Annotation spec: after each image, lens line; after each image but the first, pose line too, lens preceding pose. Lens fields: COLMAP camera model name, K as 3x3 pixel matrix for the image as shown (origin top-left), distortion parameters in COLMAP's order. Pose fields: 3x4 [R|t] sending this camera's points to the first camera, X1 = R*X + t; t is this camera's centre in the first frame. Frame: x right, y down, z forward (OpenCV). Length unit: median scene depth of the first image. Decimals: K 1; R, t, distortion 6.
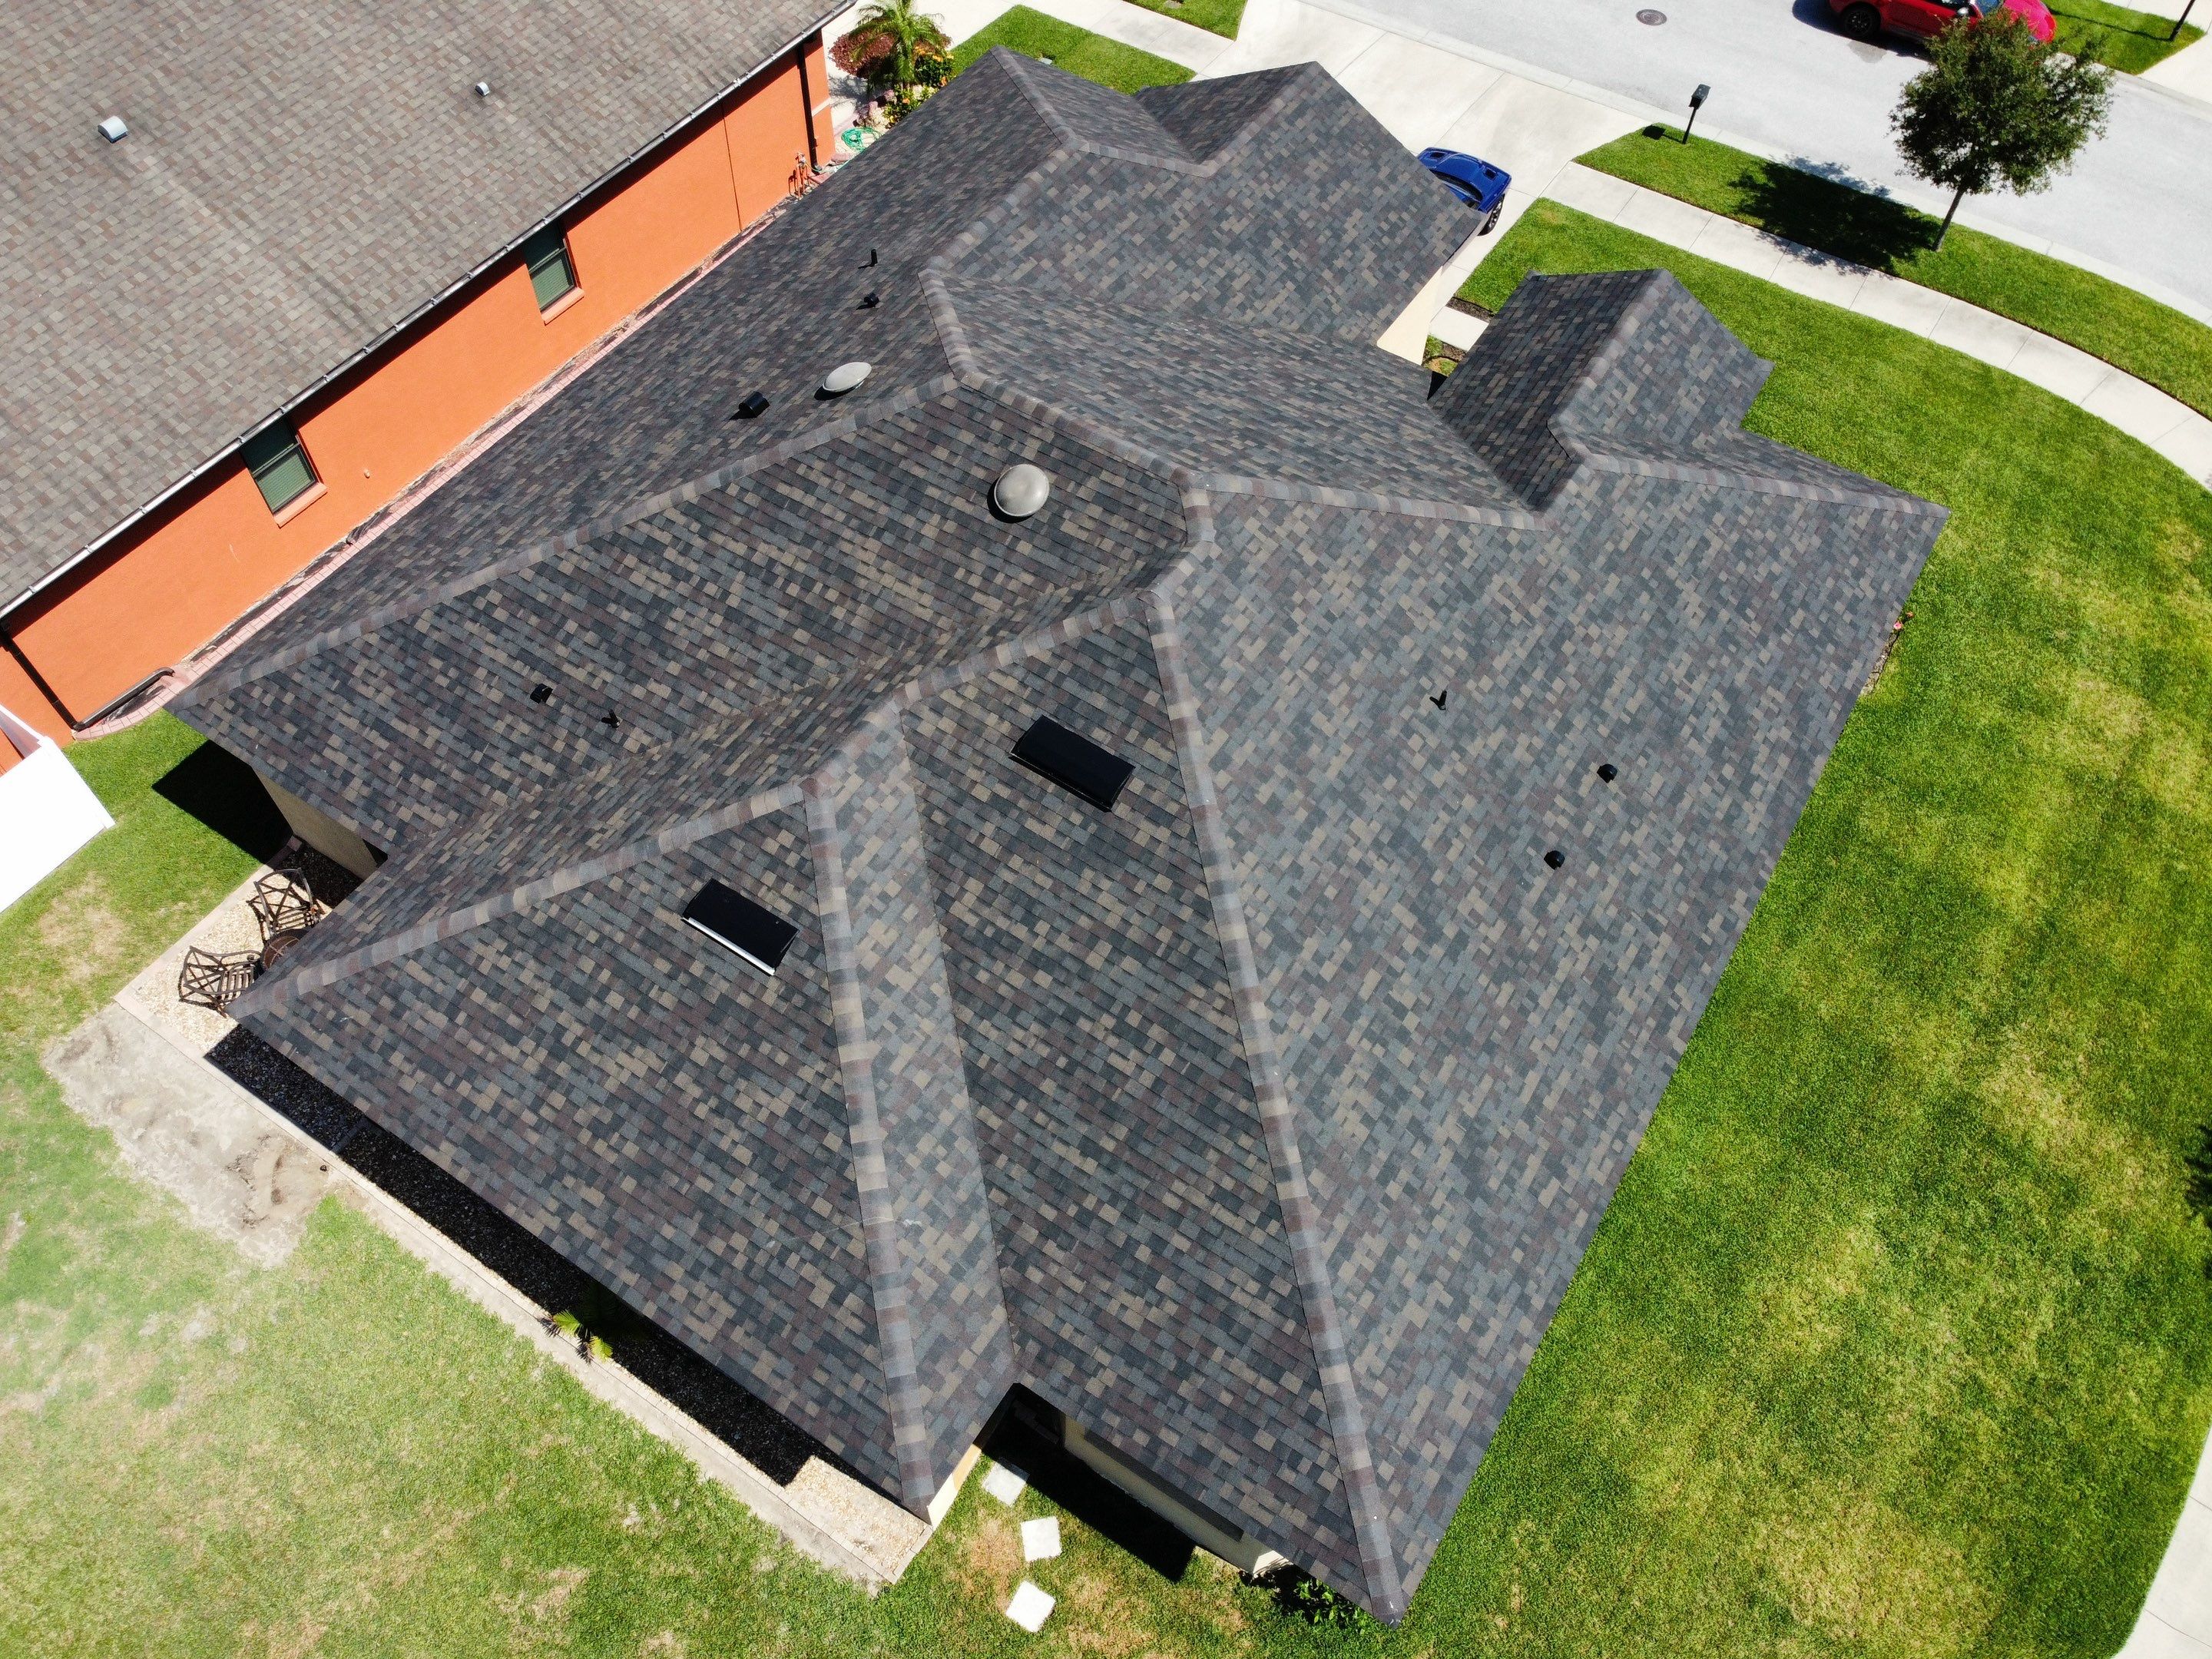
lens RADIAL K [[1677.9, 0, 1070.0], [0, 1677.9, 805.1], [0, 0, 1]] dist [-0.006415, -0.008628]
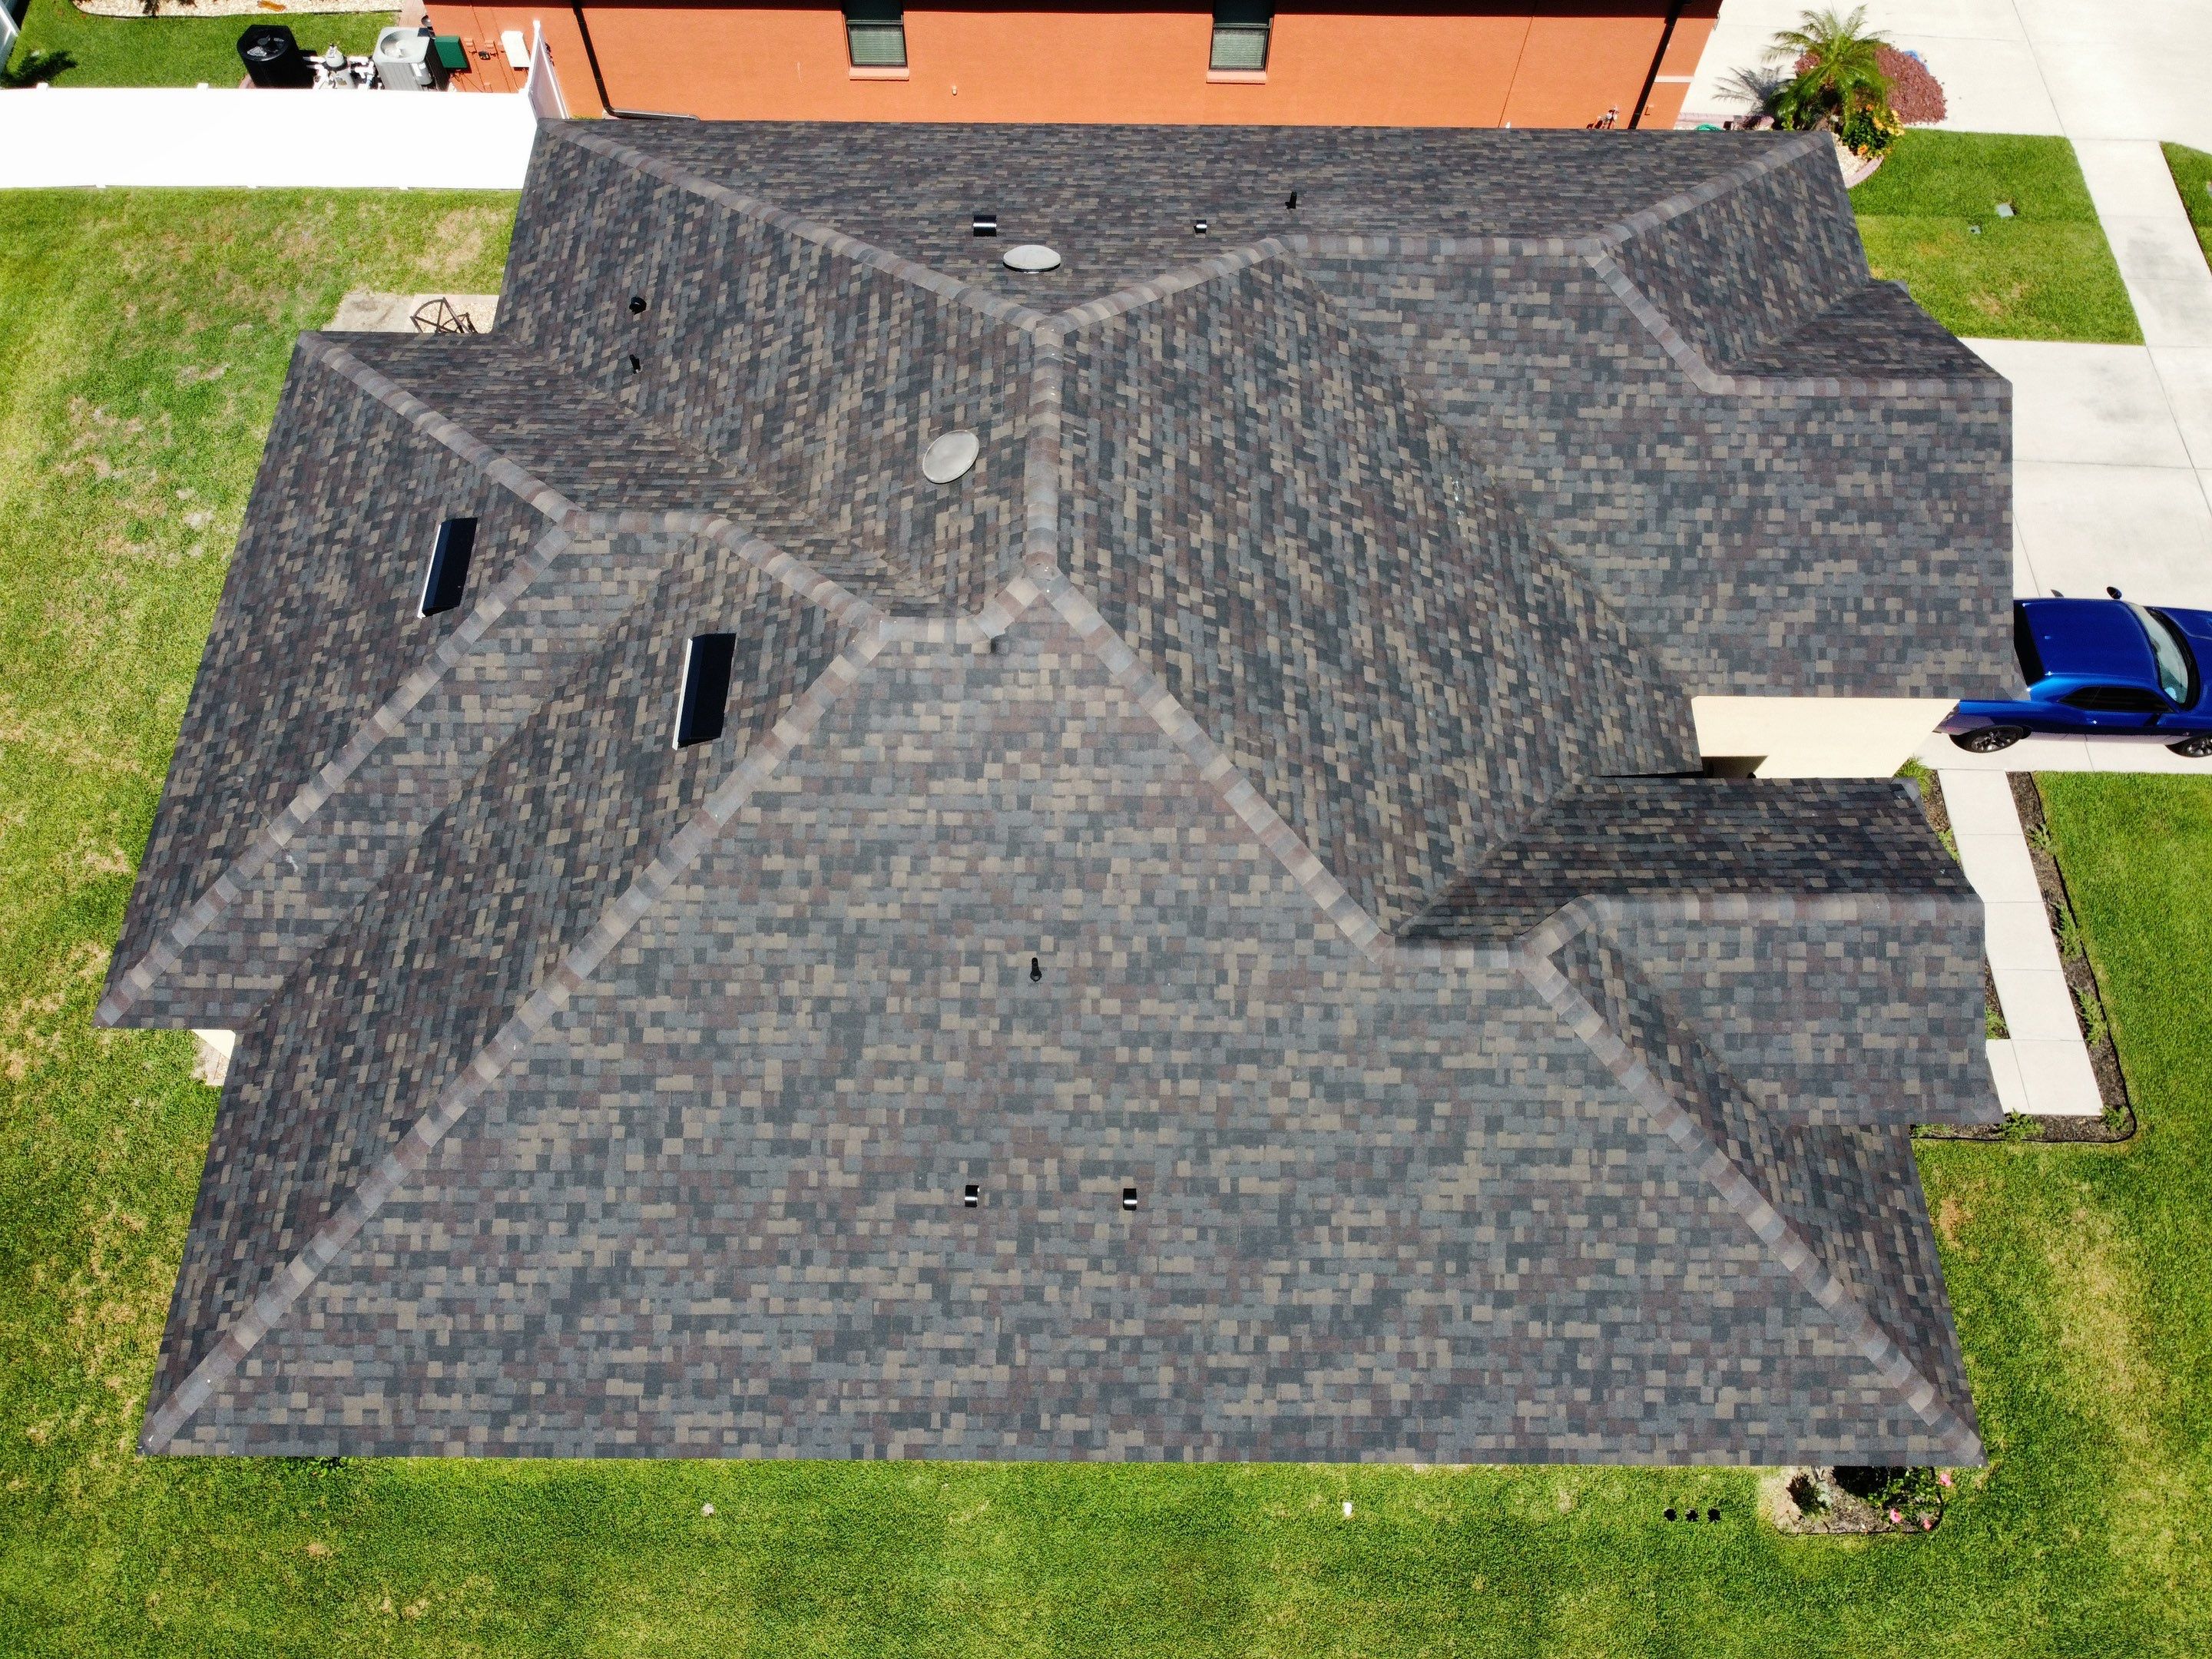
lens RADIAL K [[1672.7, 0, 1077.0], [0, 1672.7, 803.9], [0, 0, 1]] dist [0.002647, -0.014100]
pose [[0.545151, 0.738050, -0.397608, 0.484403], [-0.683113, 0.666005, 0.299656, -0.366498], [0.485970, 0.108254, 0.867245, 0.274153]]
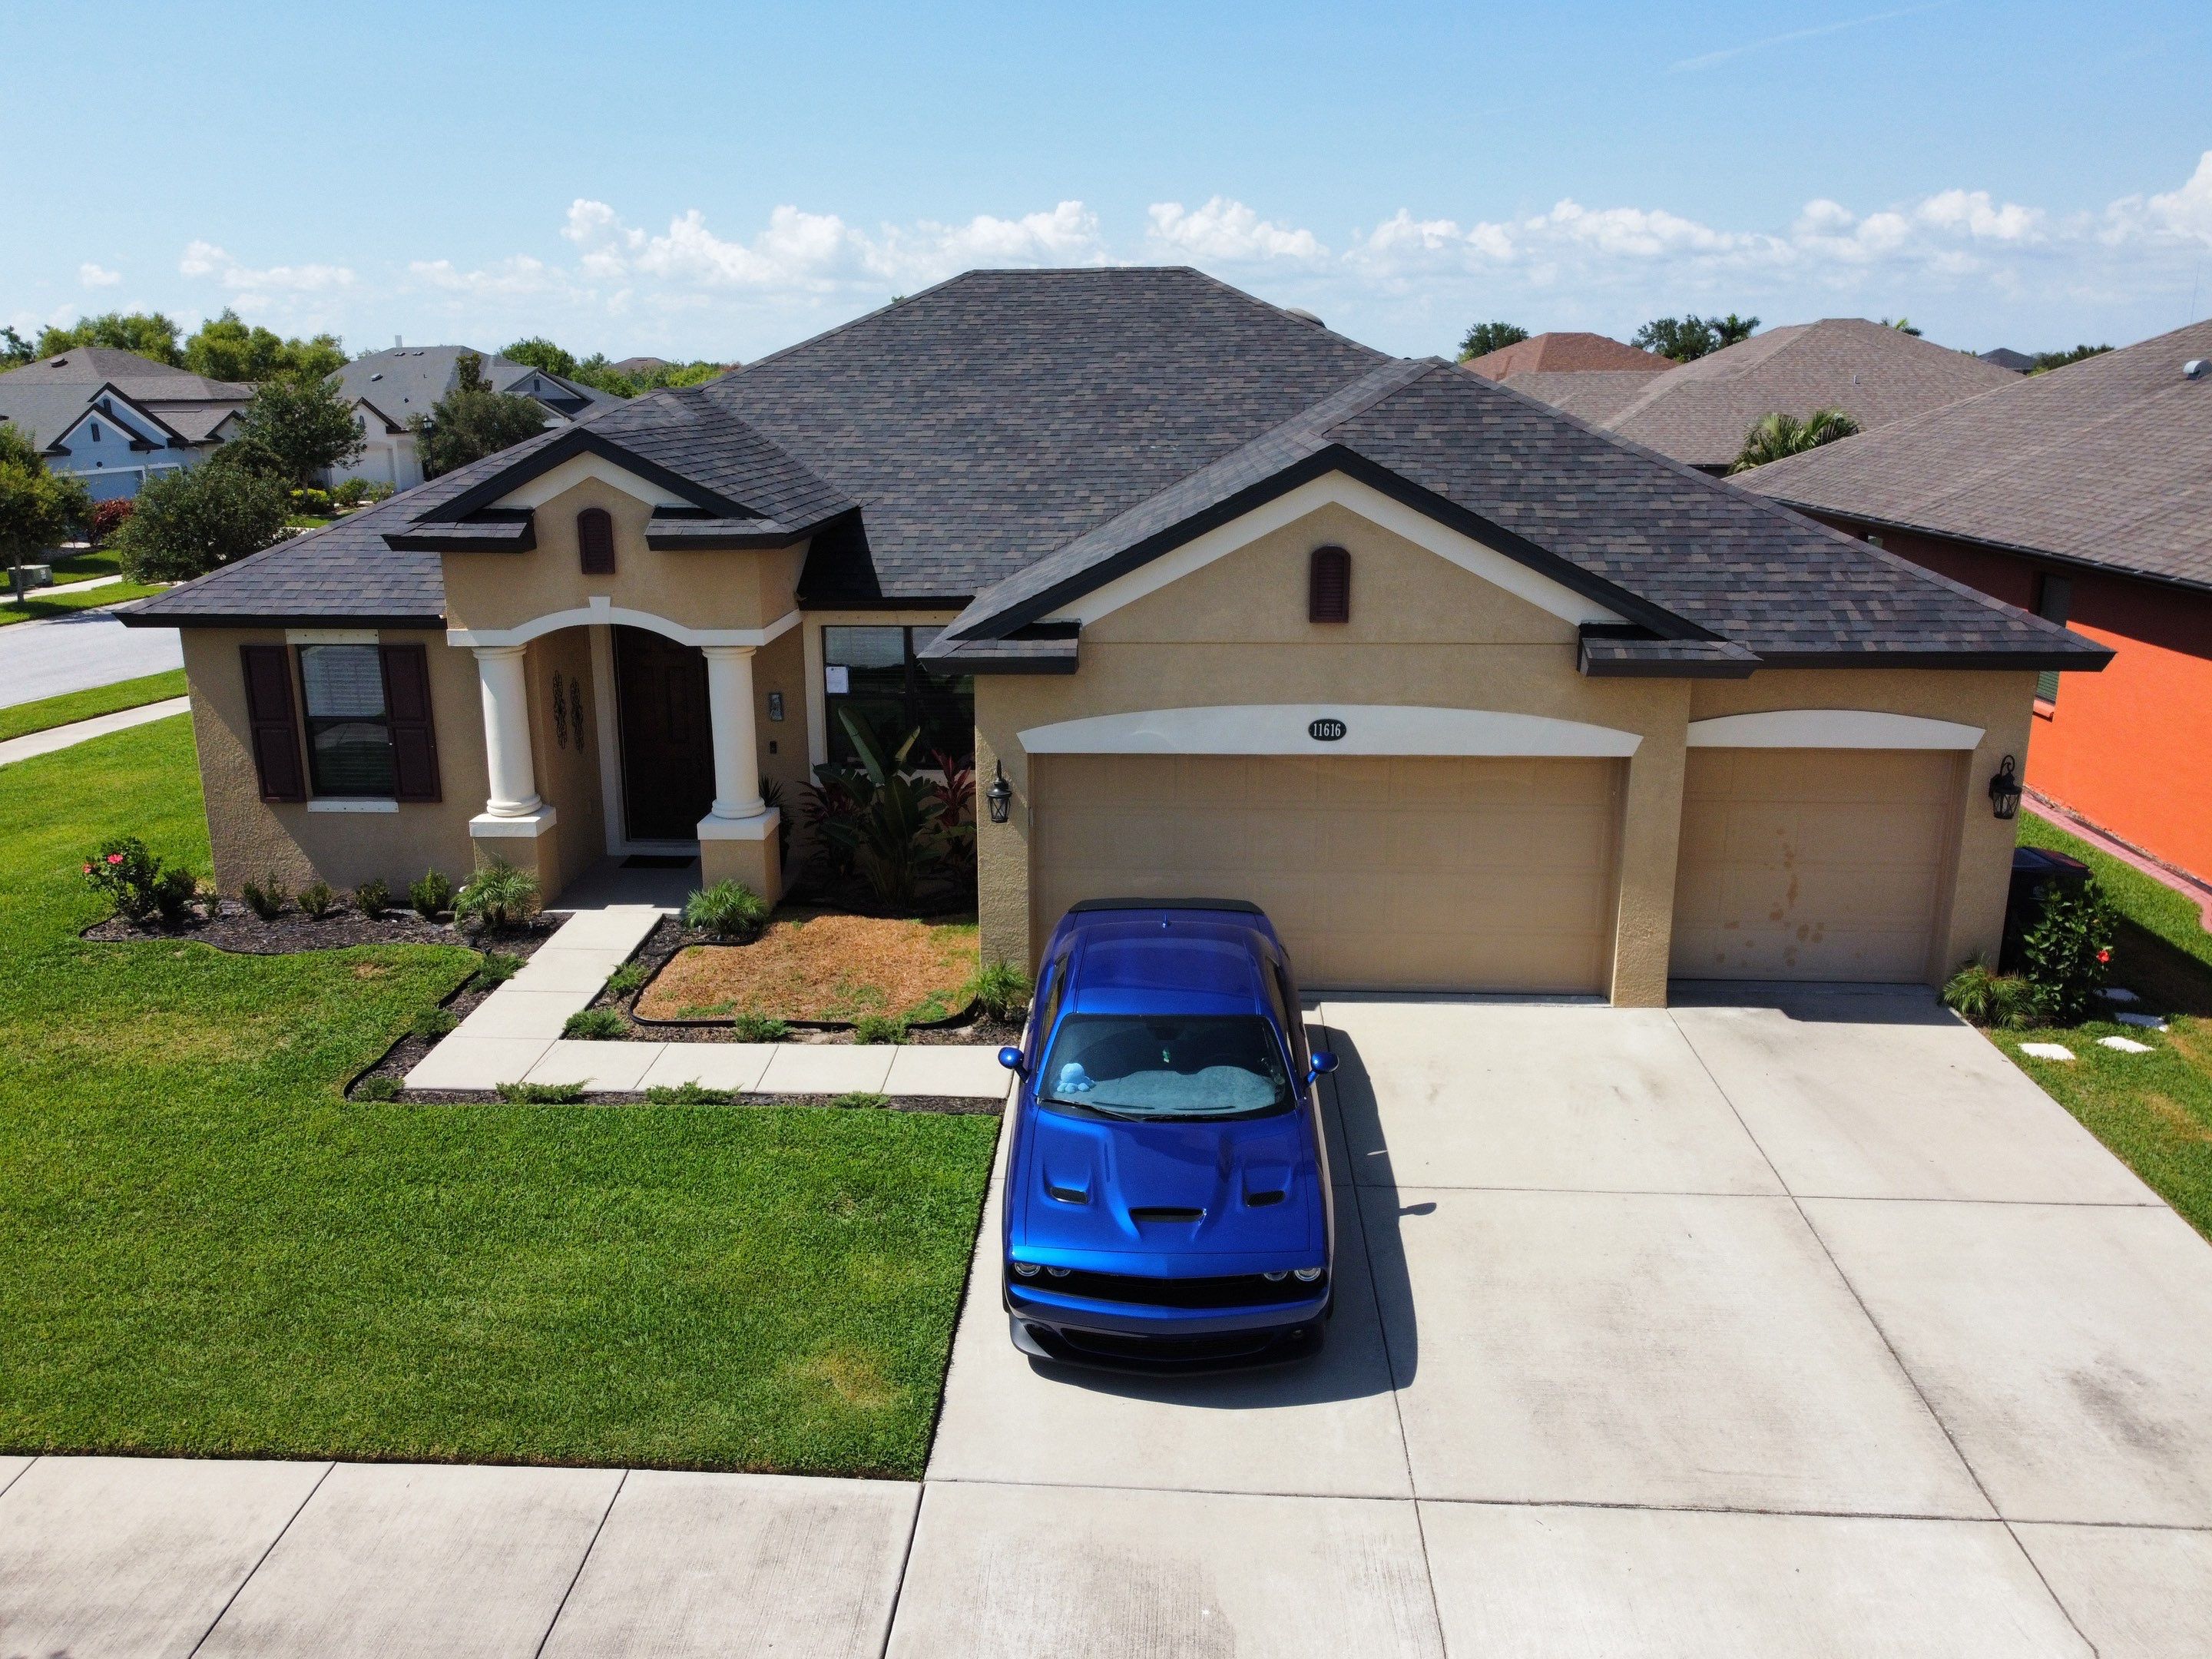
lens RADIAL K [[1674.7, 0, 1076.5], [0, 1674.7, 813.7], [0, 0, 1]] dist [-0.002236, -0.010585]
pose [[-0.868695, 0.121880, -0.480119, 0.634345], [-0.402456, 0.391416, 0.827540, -1.071823], [0.288787, 0.912107, -0.290970, 1.692920]]
